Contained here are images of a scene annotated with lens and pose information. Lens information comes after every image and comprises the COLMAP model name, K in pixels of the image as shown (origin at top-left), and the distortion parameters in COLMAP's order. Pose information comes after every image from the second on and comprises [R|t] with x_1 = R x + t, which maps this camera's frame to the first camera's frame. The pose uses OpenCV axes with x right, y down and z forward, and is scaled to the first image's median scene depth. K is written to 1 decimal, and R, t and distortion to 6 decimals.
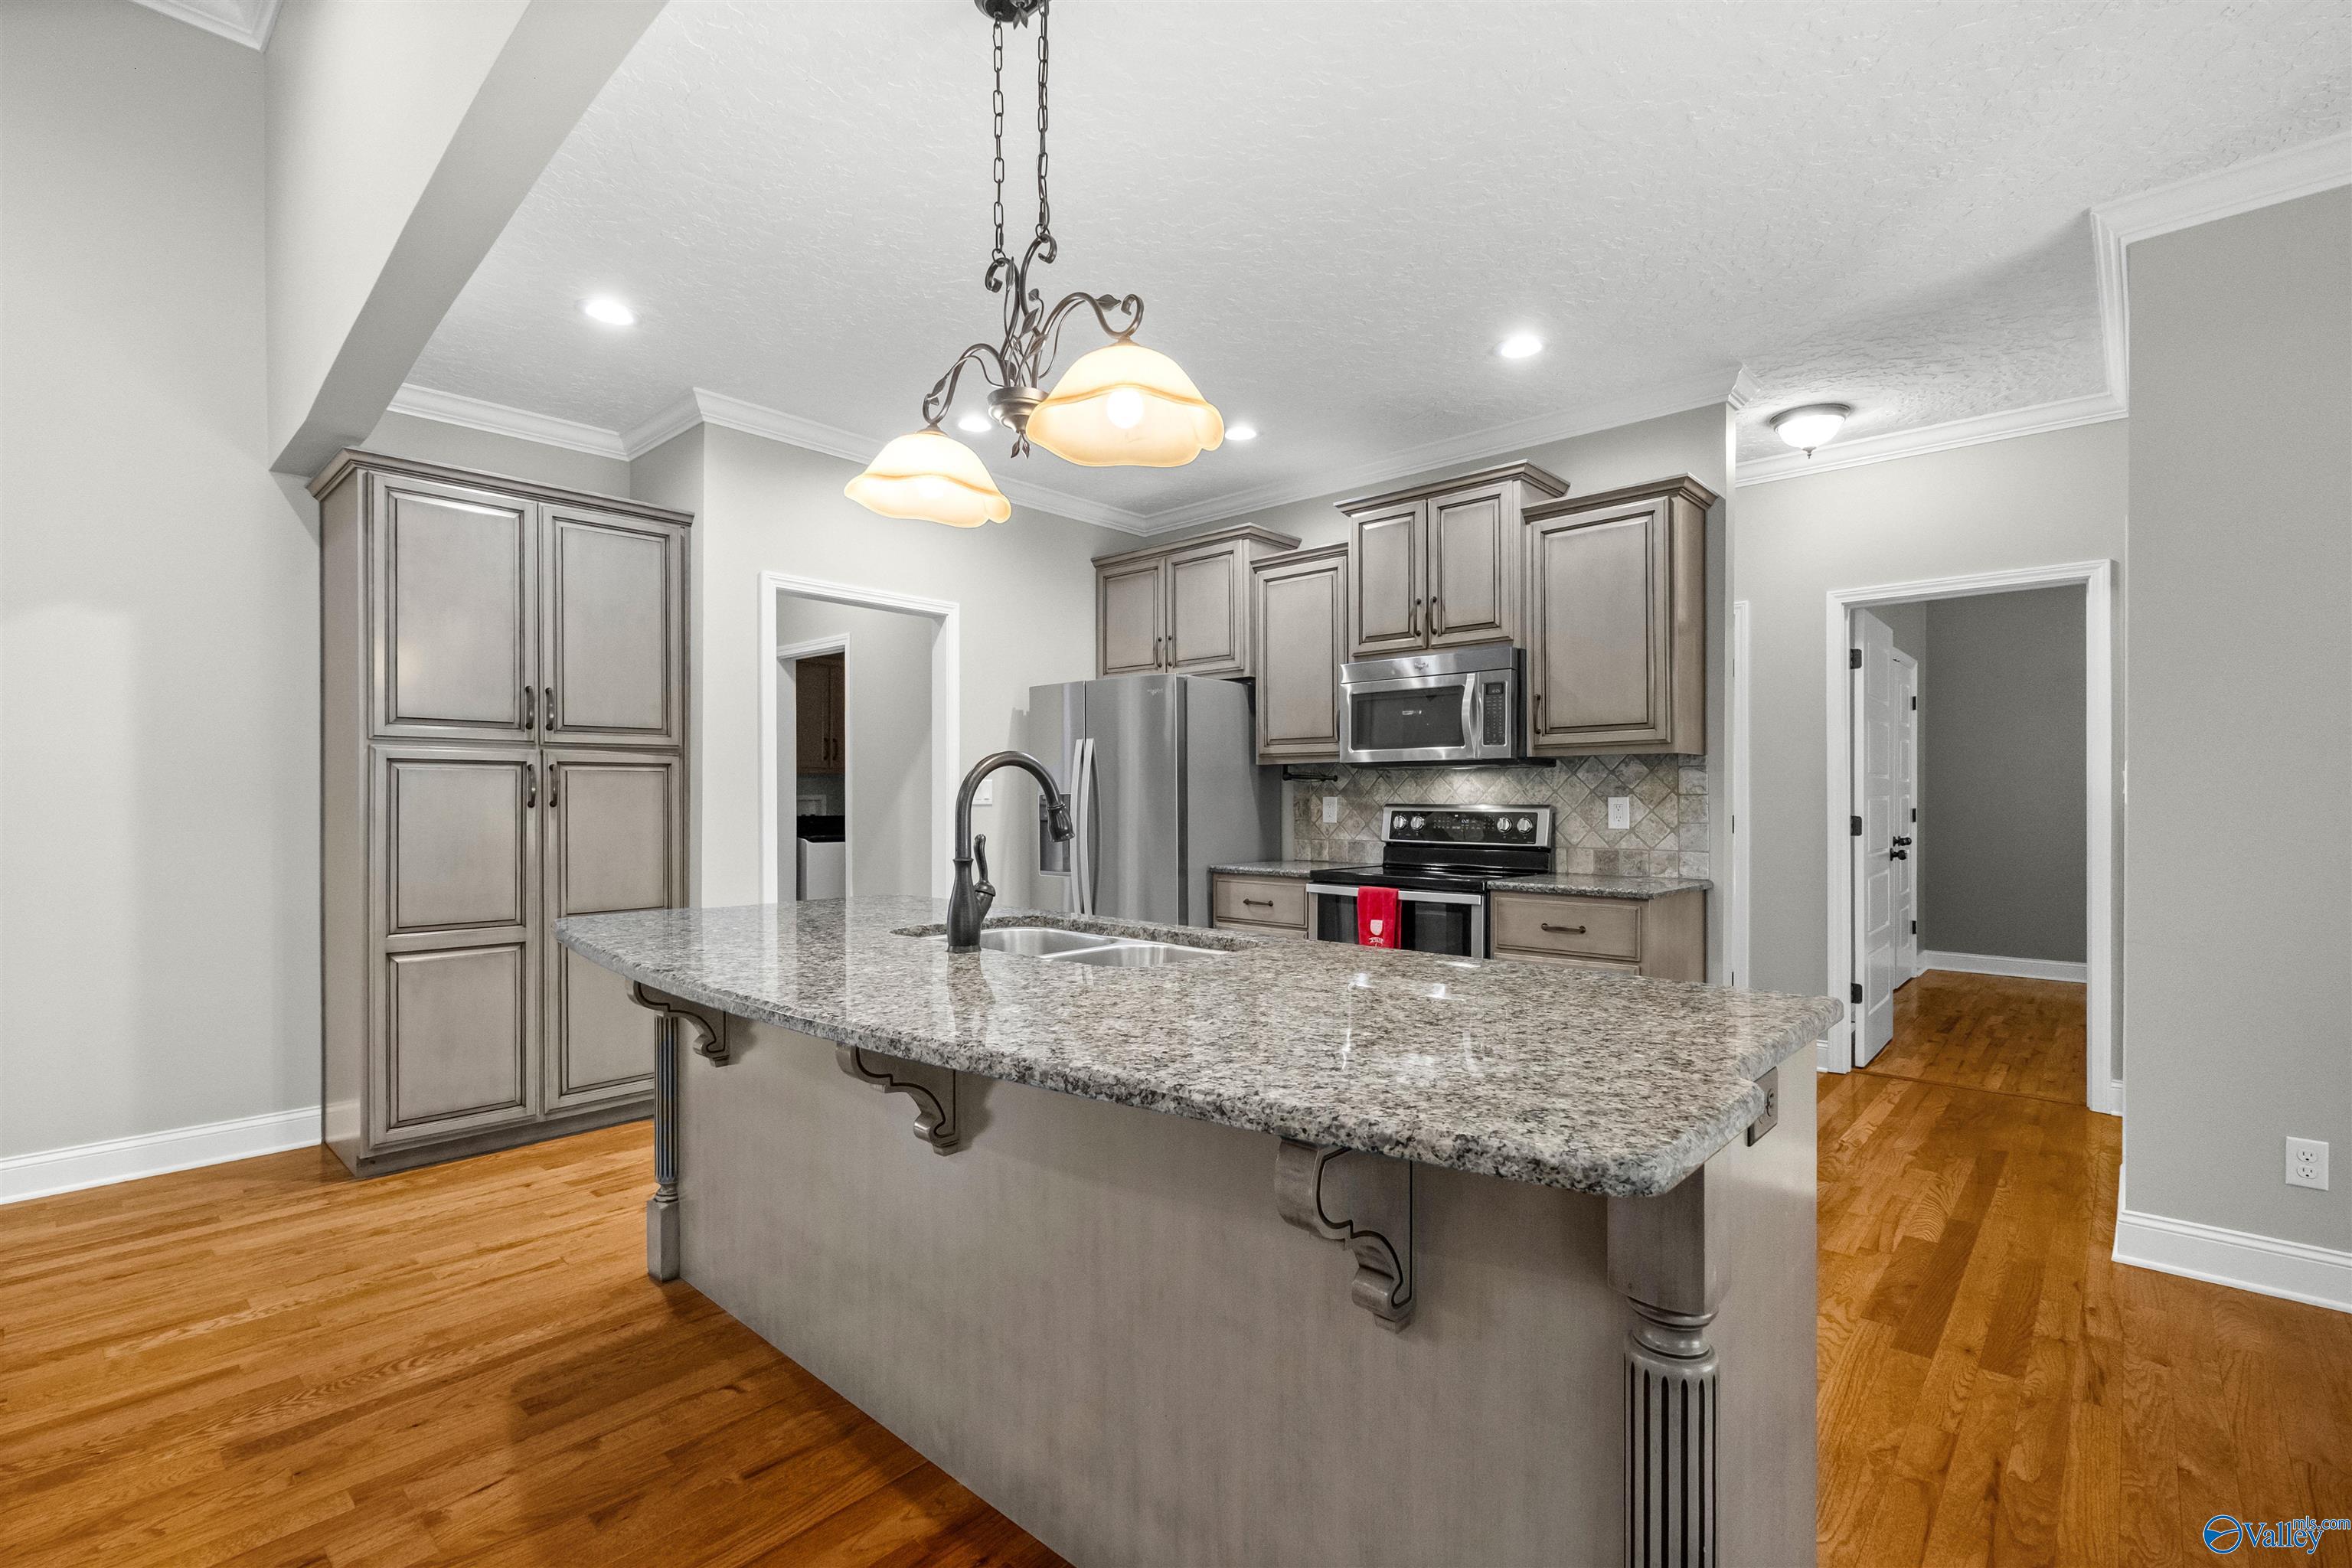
lens RADIAL K [[1033.4, 0, 1194.7], [0, 1033.4, 799.6], [0, 0, 1]] dist [0.002051, -0.004908]
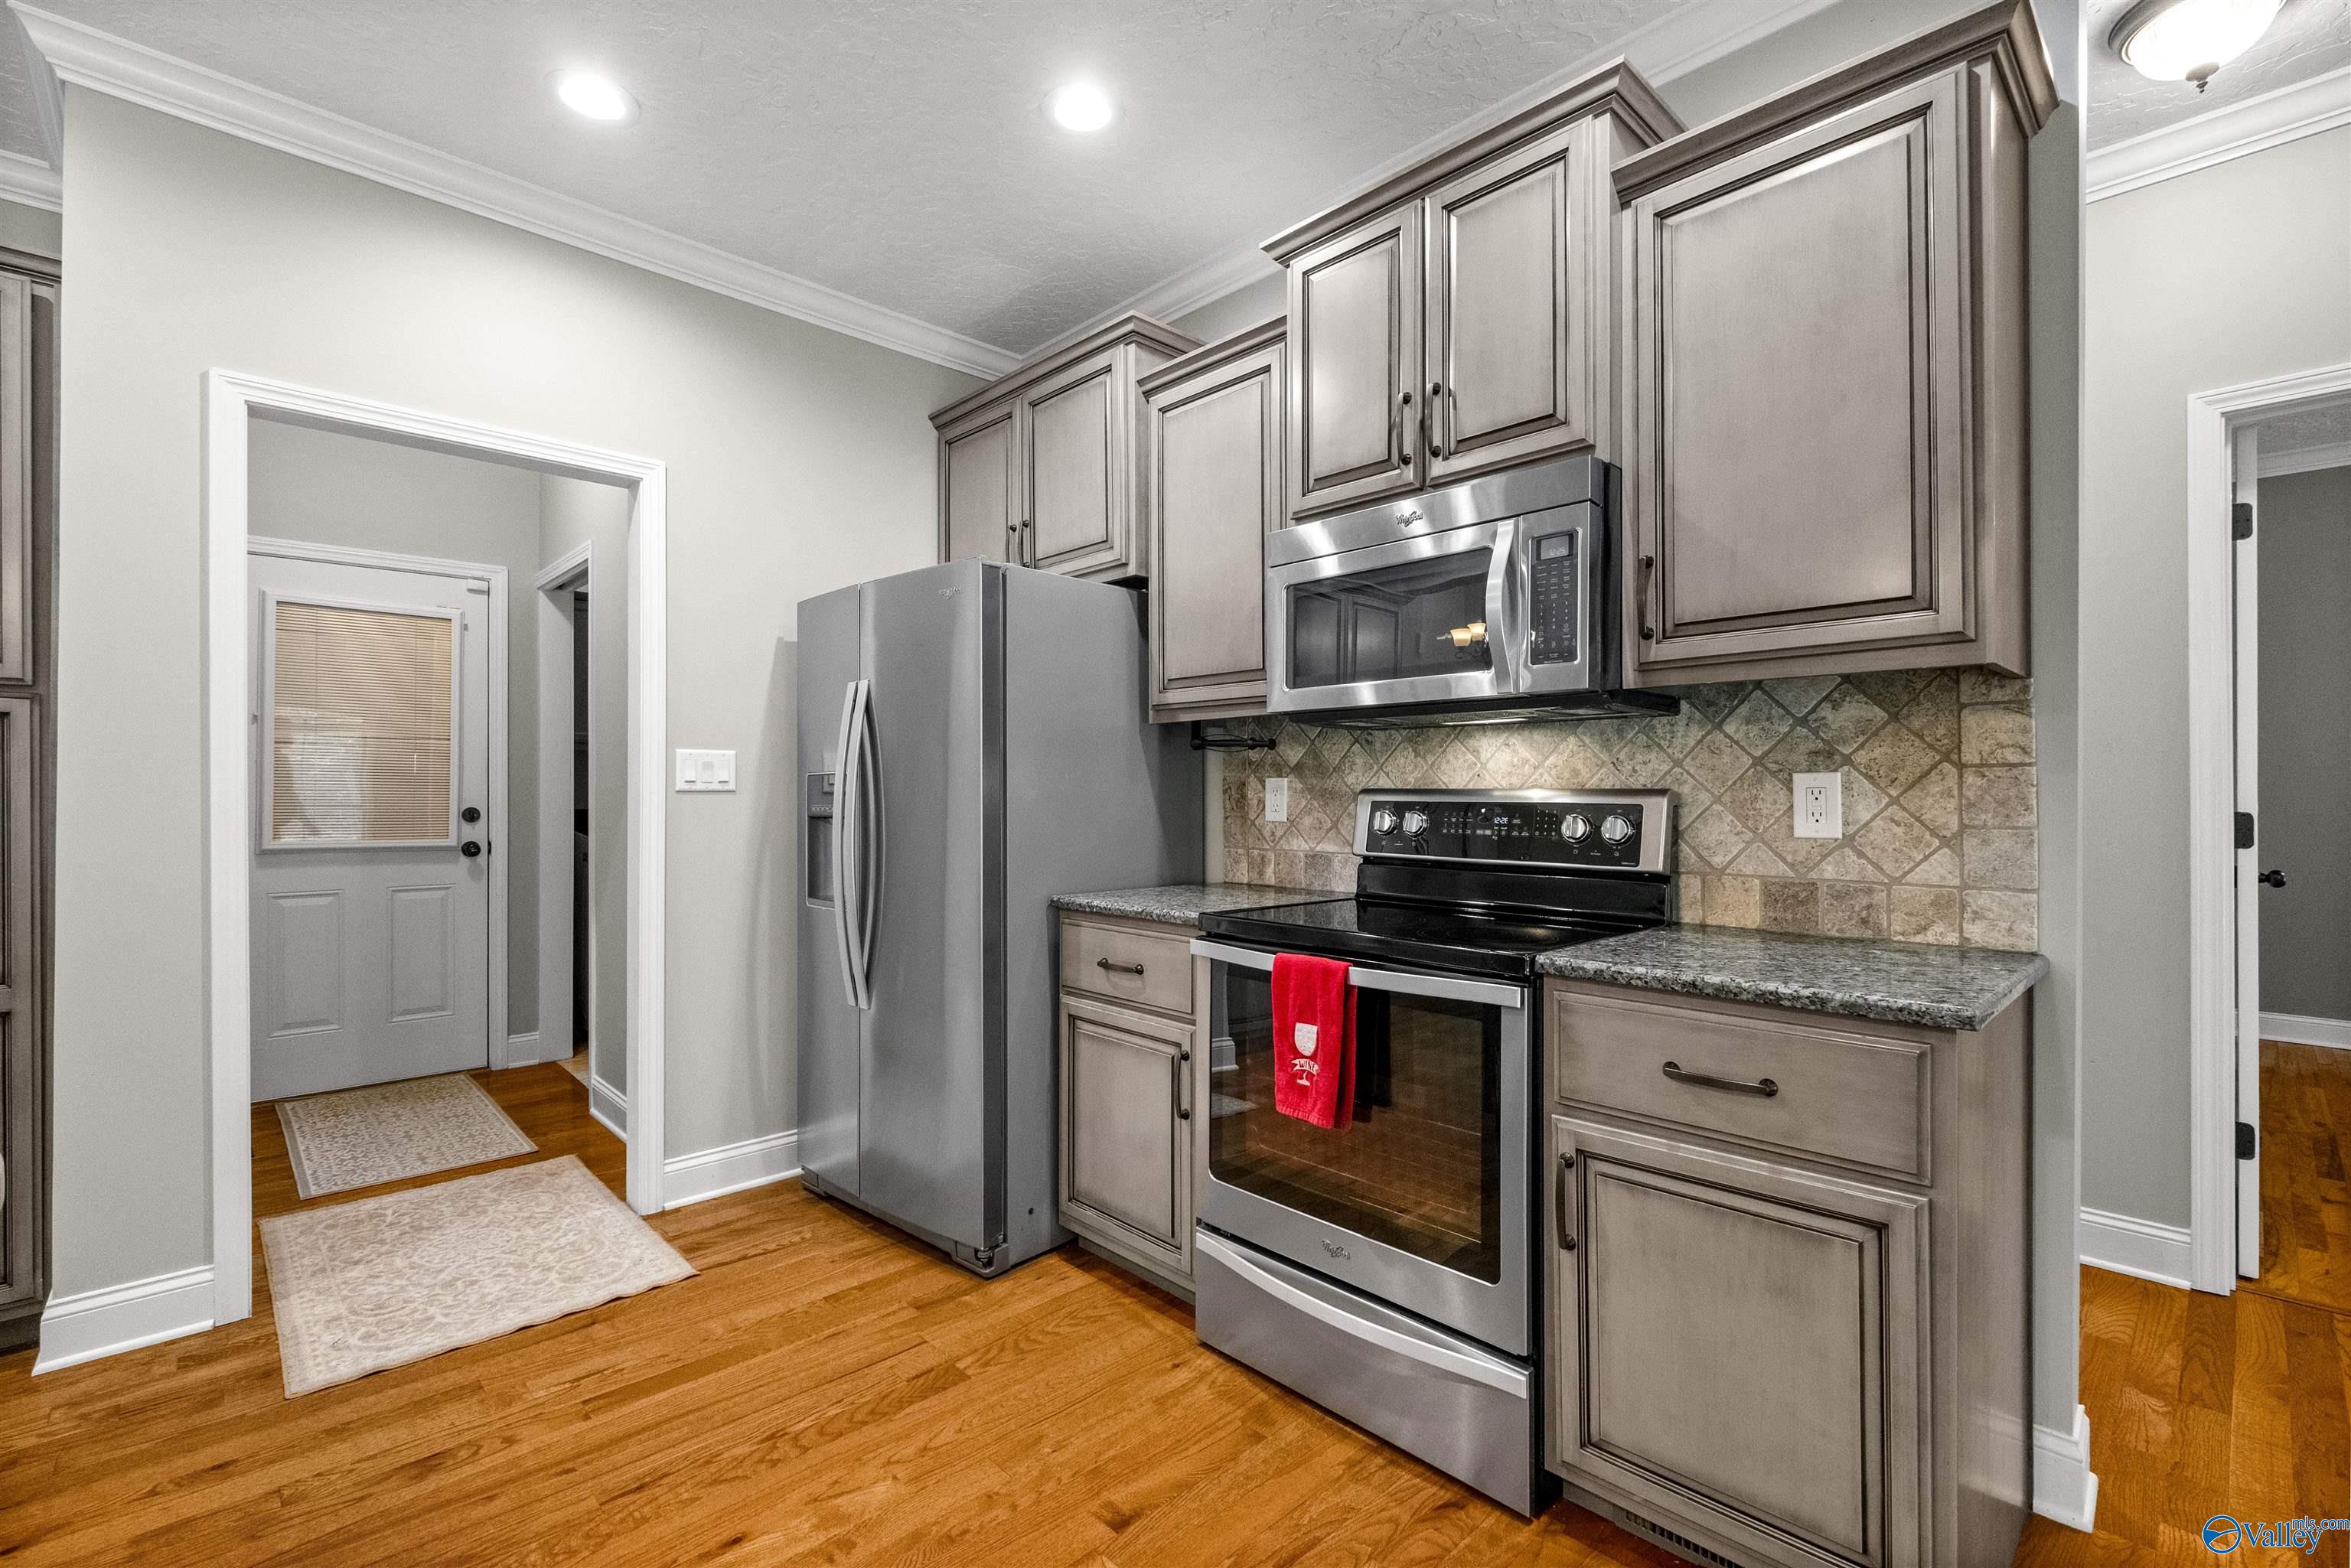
lens RADIAL K [[1033.0, 0, 1189.4], [0, 1033.0, 788.5], [0, 0, 1]] dist [0.002051, -0.004908]
pose [[0.997622, 0.000560, -0.068916, 0.146363], [-0.000860, 0.999990, -0.004326, 0.007258], [0.068913, 0.004375, 0.997613, 0.484166]]
